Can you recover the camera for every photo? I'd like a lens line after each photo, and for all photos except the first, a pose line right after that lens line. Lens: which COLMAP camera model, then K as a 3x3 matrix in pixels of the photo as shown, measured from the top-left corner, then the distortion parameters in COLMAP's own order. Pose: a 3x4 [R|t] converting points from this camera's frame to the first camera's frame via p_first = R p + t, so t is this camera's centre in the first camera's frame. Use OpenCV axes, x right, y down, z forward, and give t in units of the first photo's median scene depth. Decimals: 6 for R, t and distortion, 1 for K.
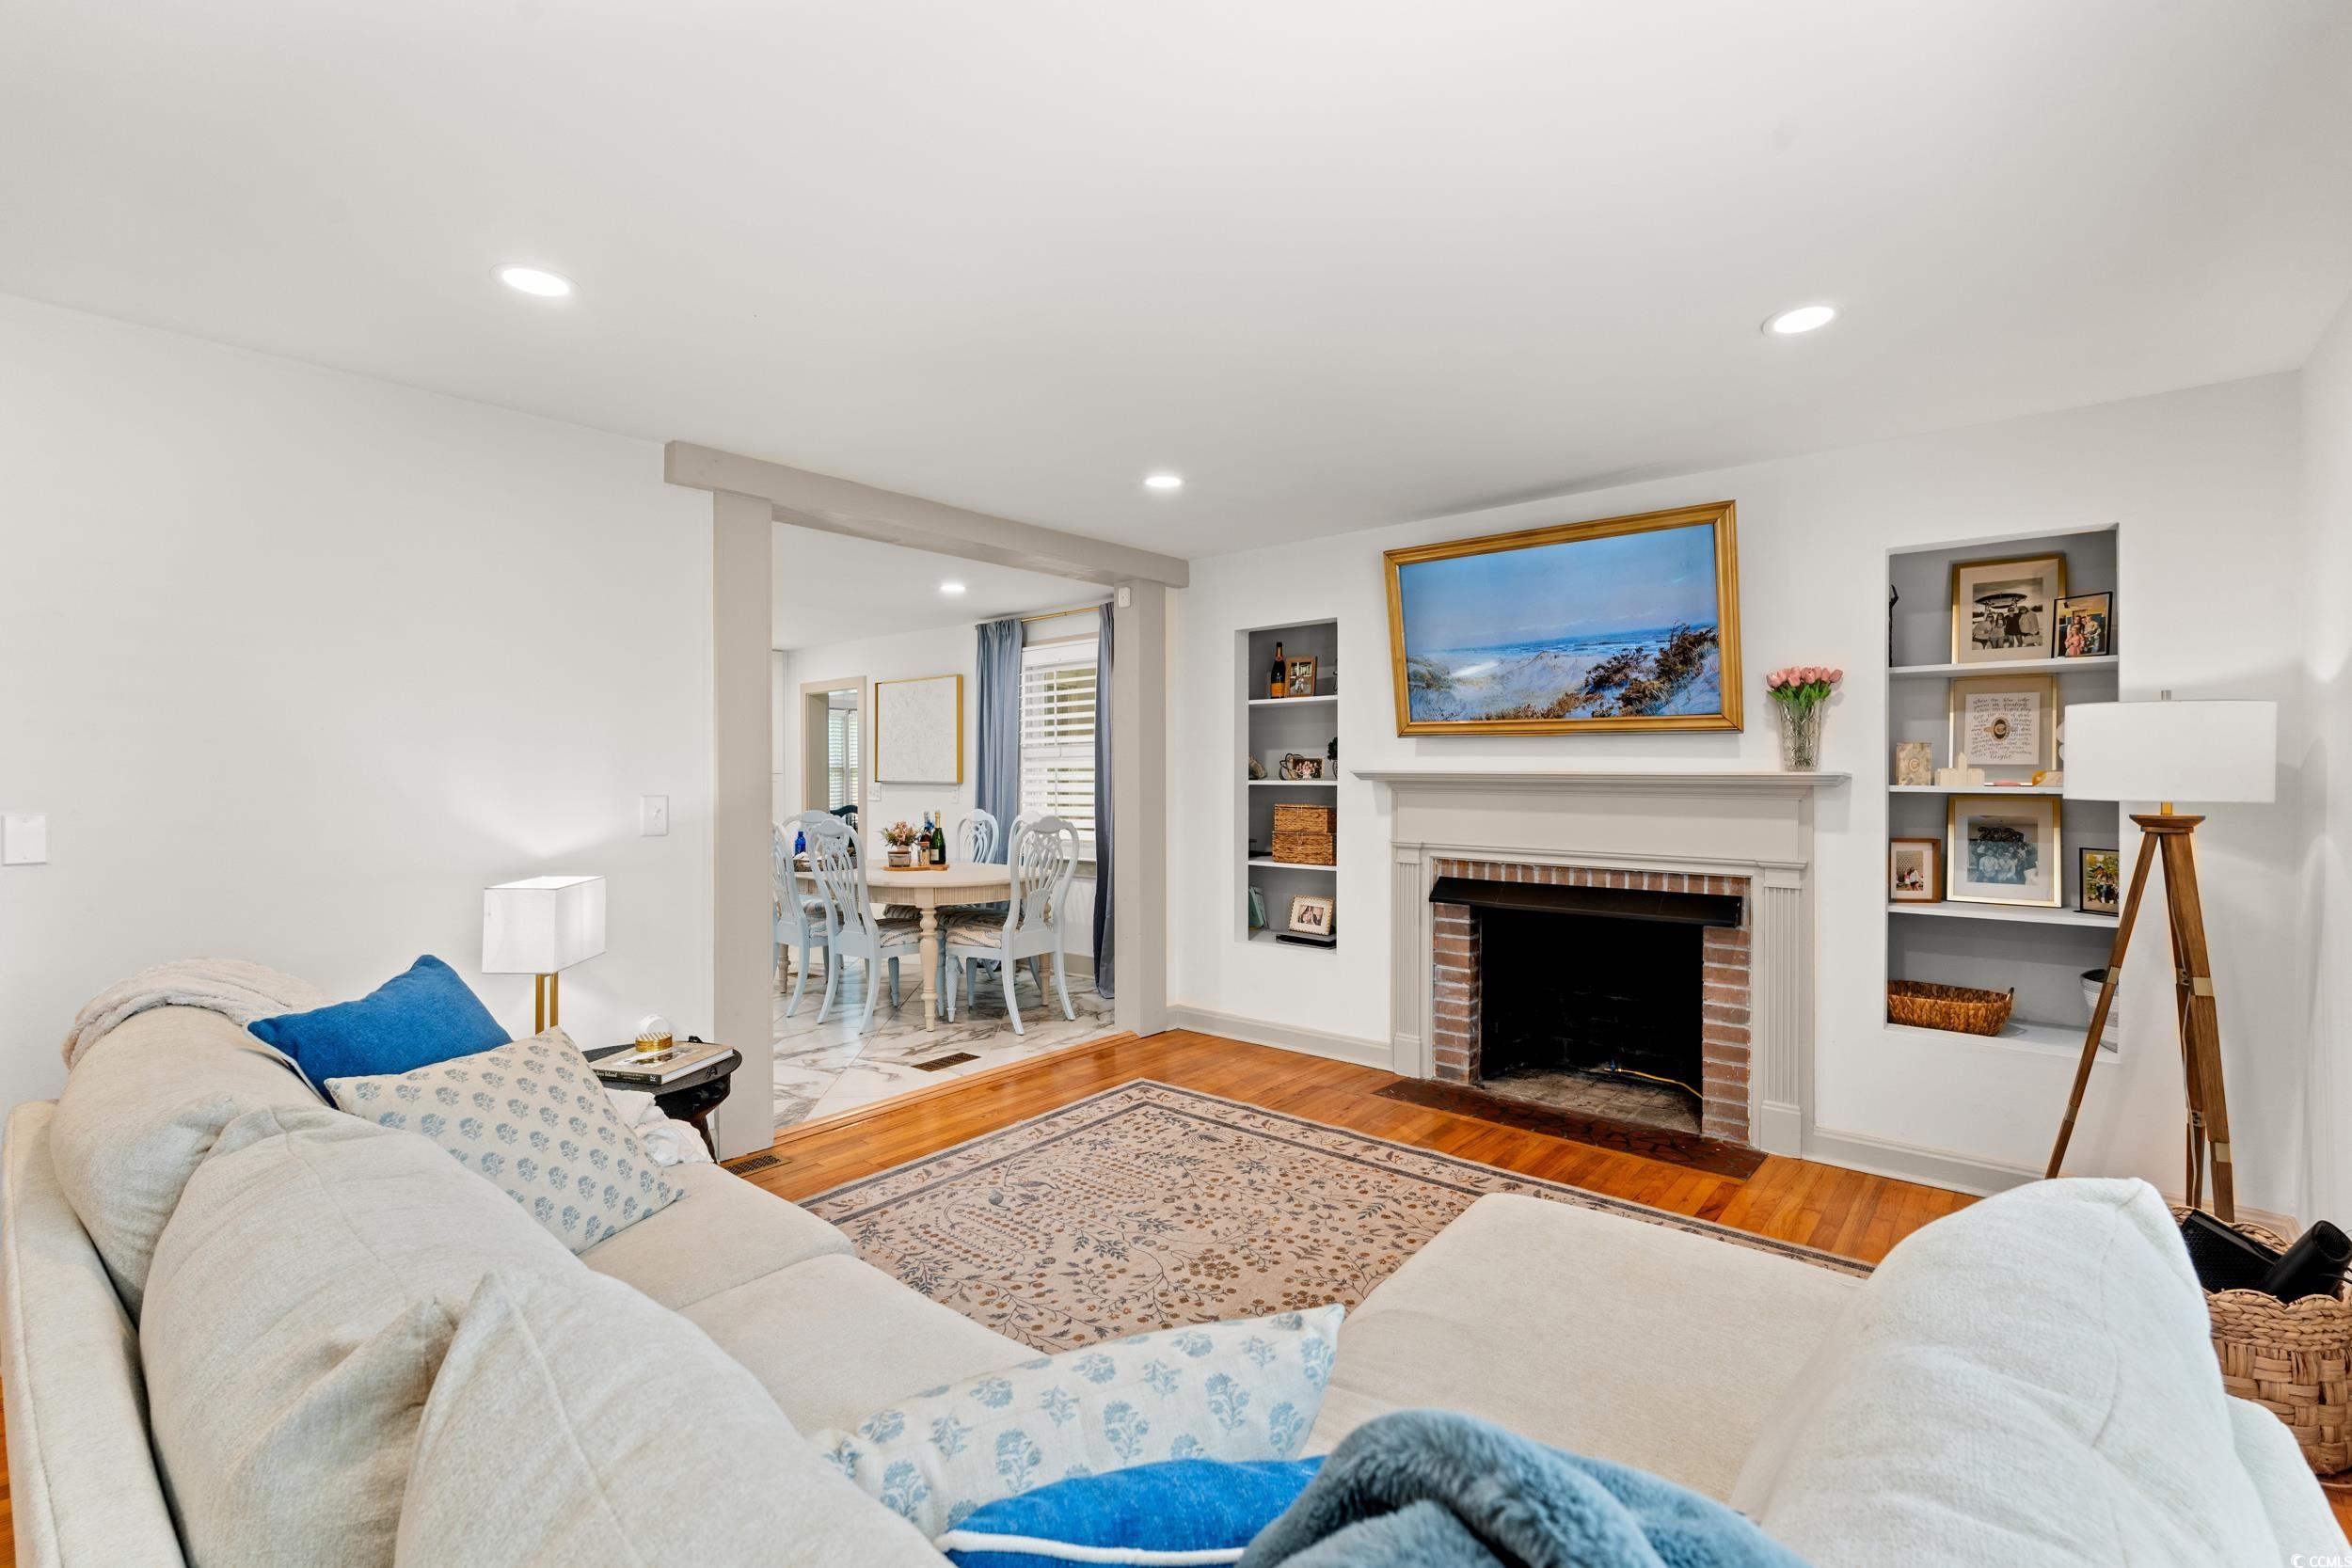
lens RADIAL K [[1032.0, 0, 1174.3], [0, 1032.0, 780.4], [0, 0, 1]] dist [-0.004613, -0.000845]
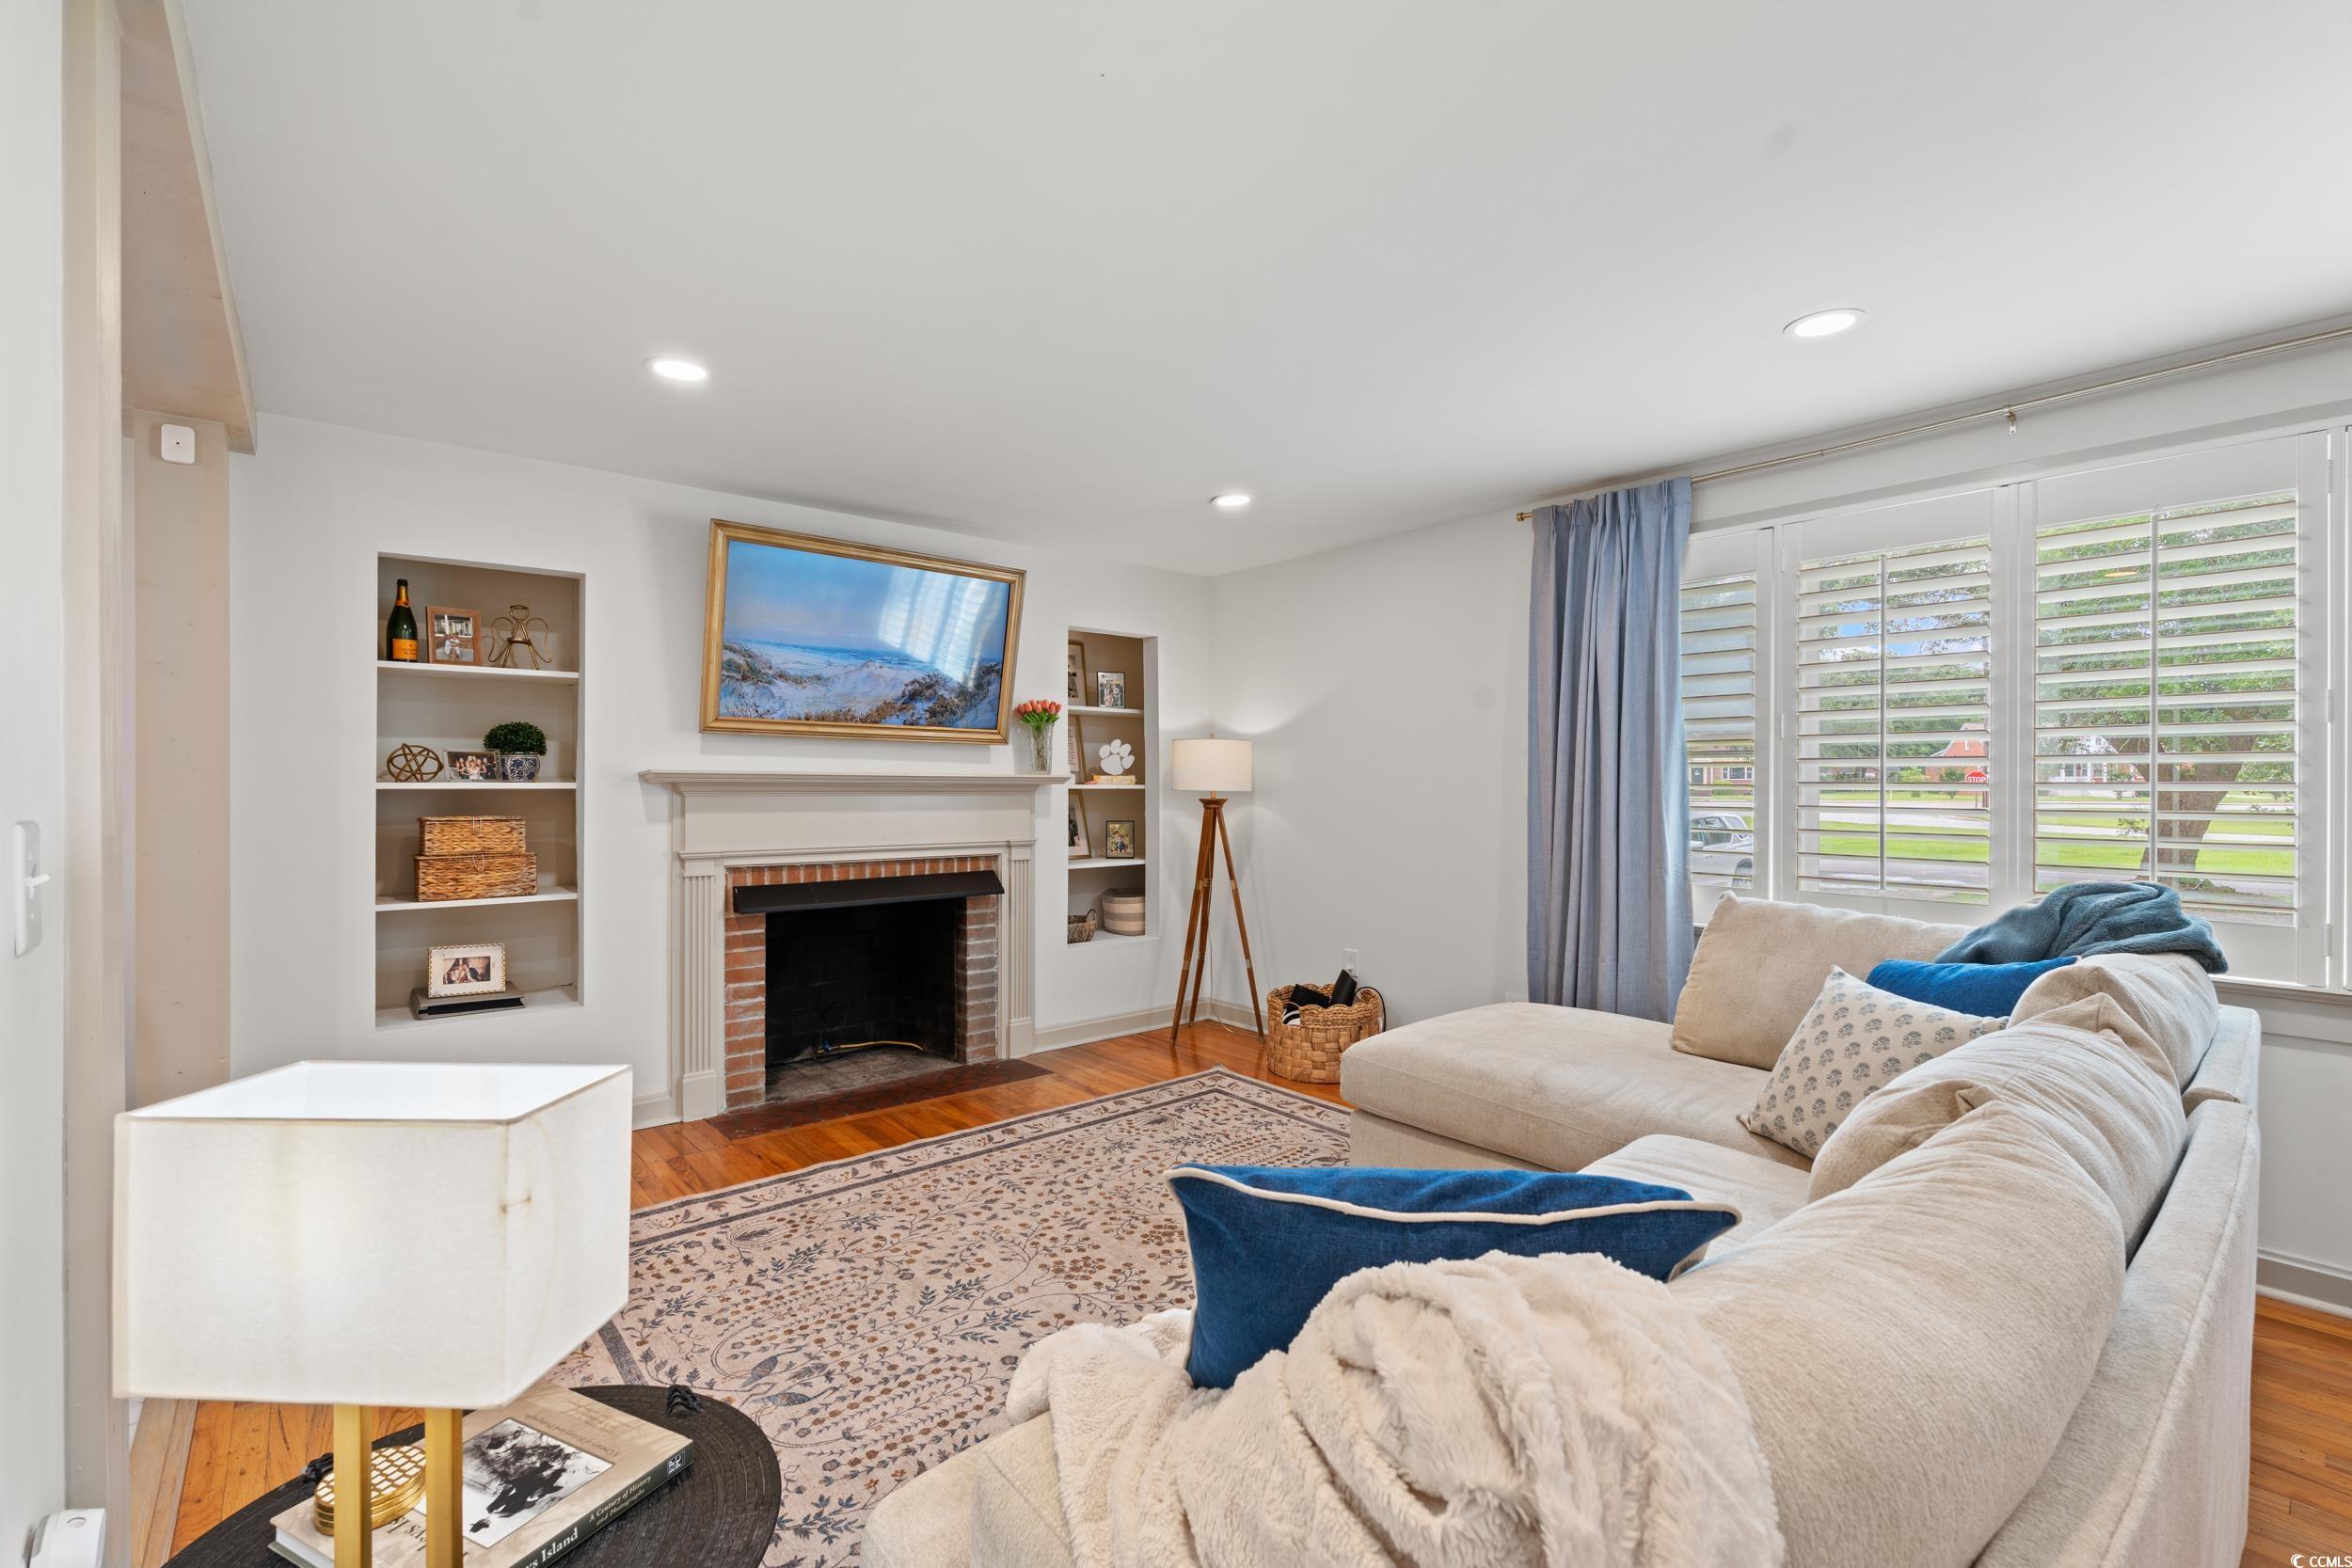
lens RADIAL K [[1032.0, 0, 1174.1], [0, 1032.0, 786.0], [0, 0, 1]] dist [-0.004613, -0.000845]
pose [[0.161066, -0.004395, 0.986934, -0.688861], [0.003499, 0.999986, 0.003882, 0.002032], [-0.986937, 0.002828, 0.161079, 0.554123]]
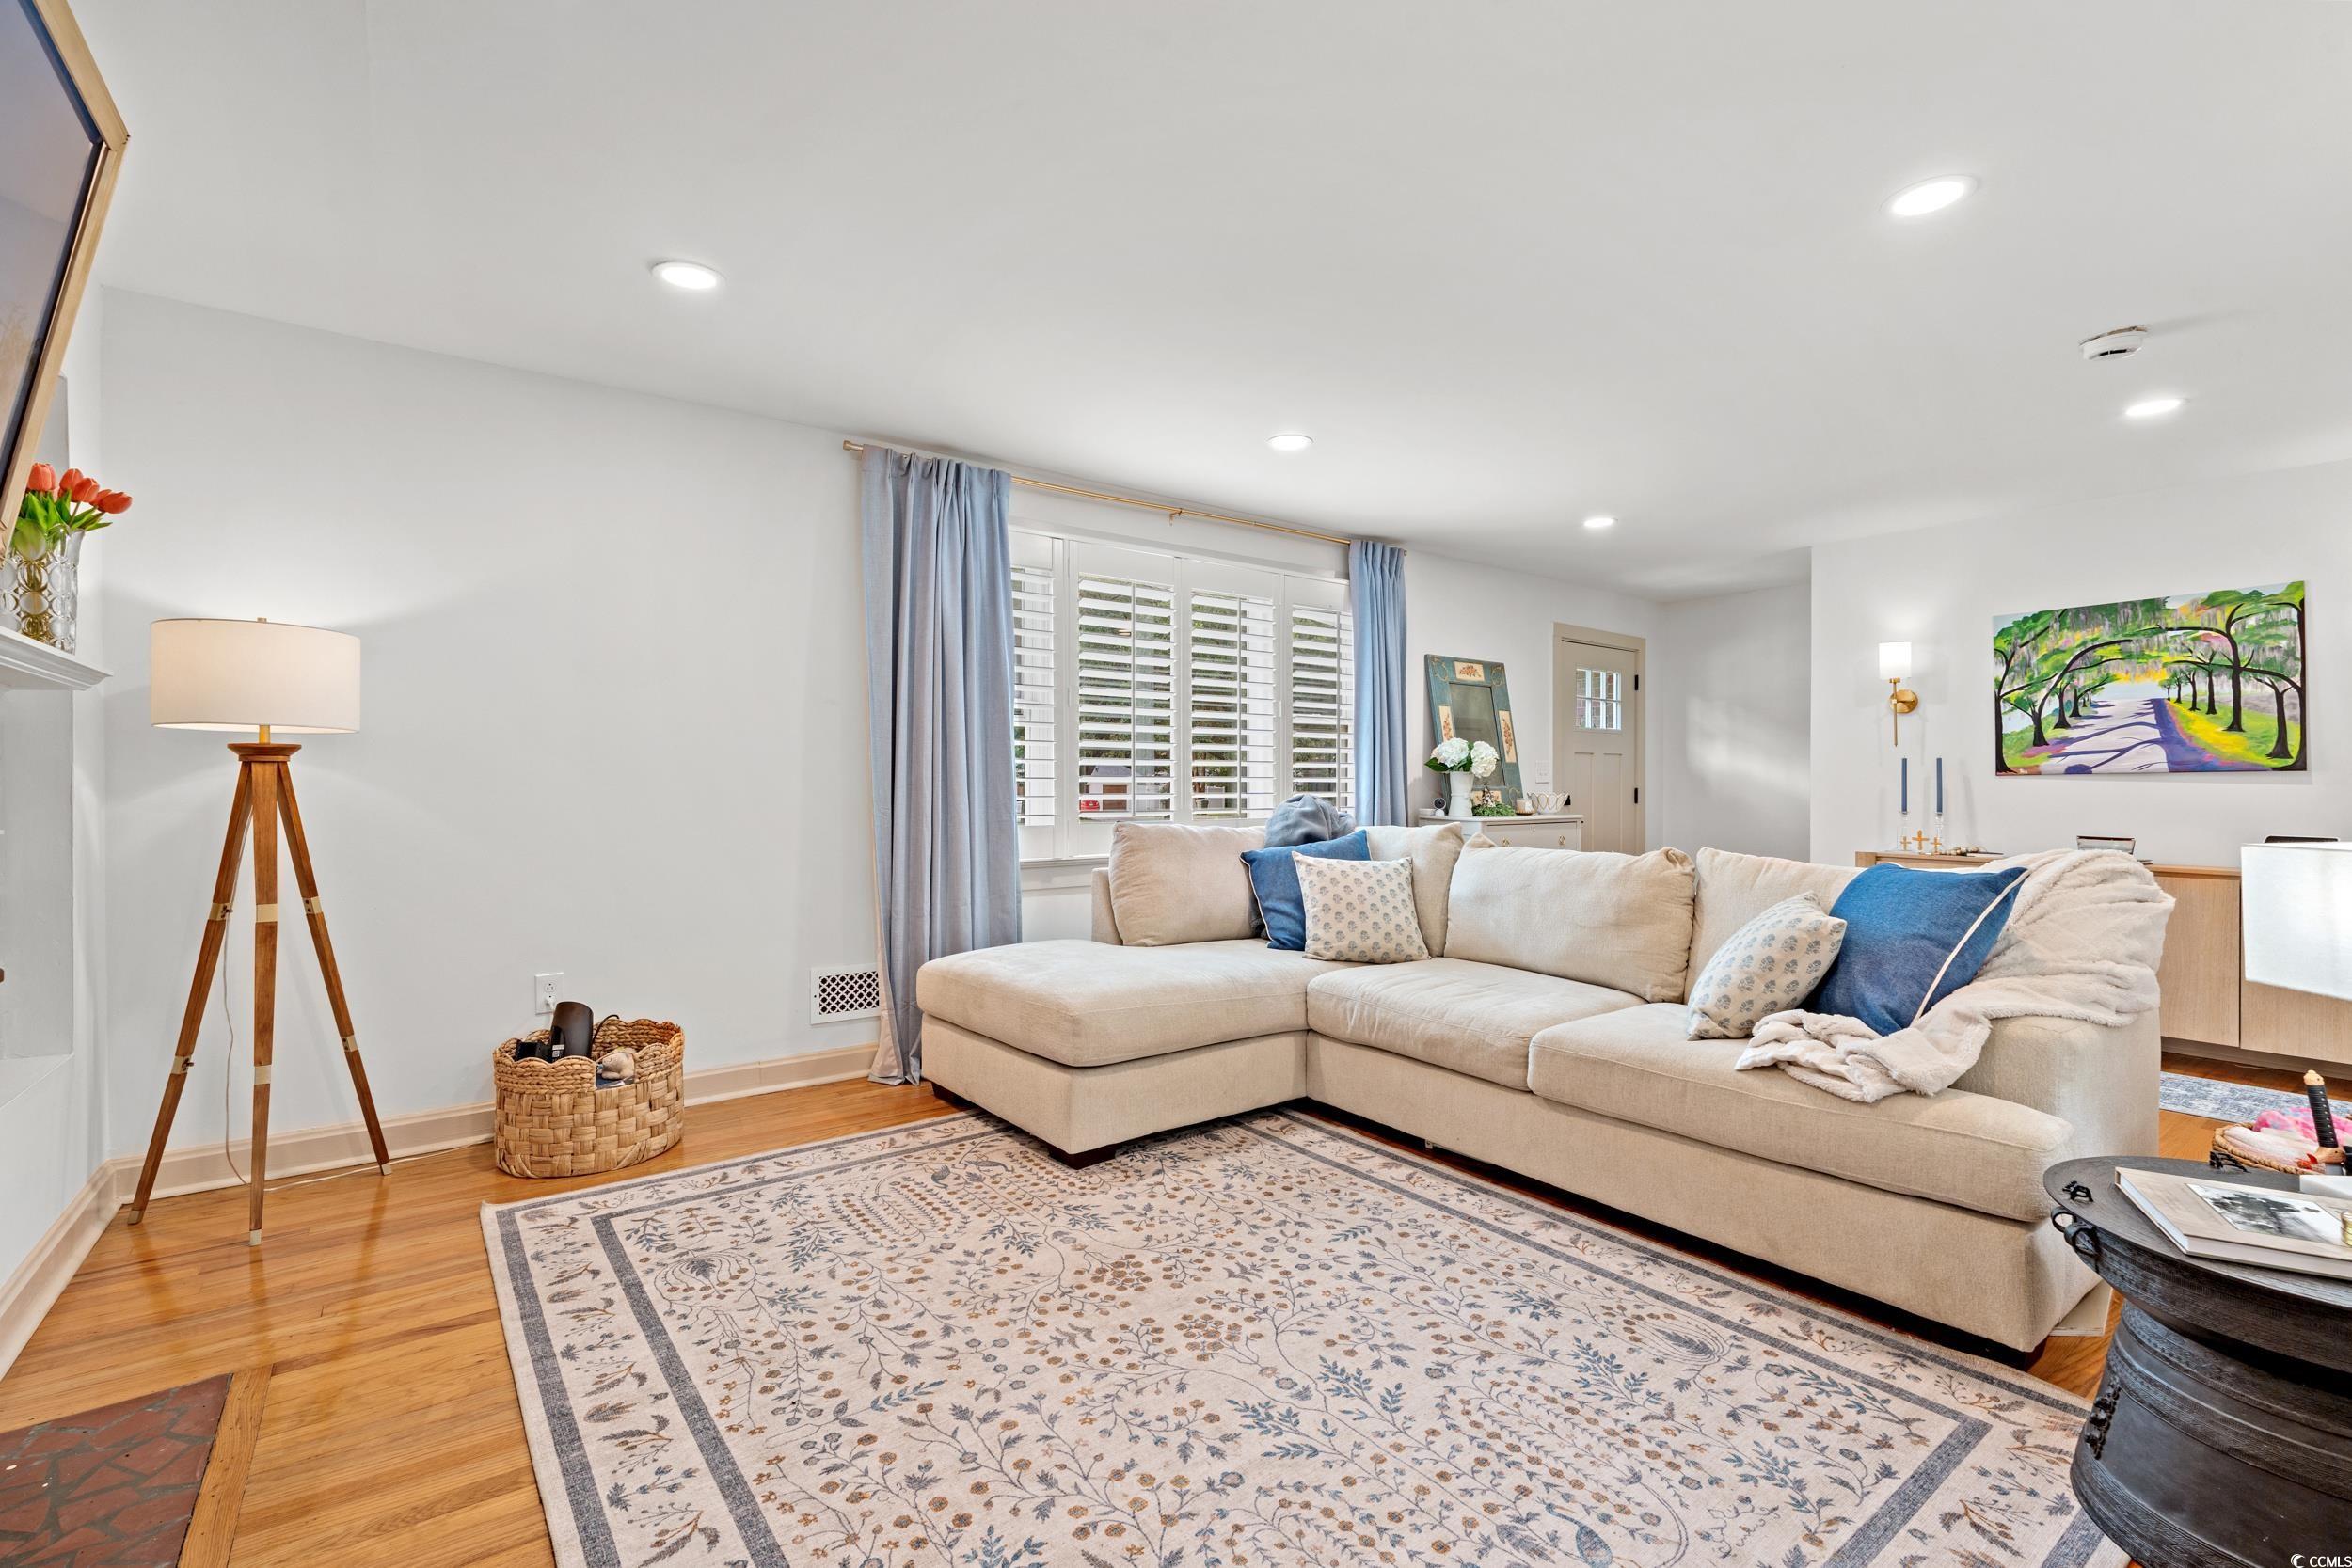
lens RADIAL K [[1032.0, 0, 1181.7], [0, 1032.0, 781.3], [0, 0, 1]] dist [-0.004613, -0.000845]
pose [[-0.976505, -0.000930, 0.215494, -0.078413], [-0.000723, 0.999999, 0.001038, 0.049784], [-0.215495, 0.000858, -0.976505, 1.292704]]
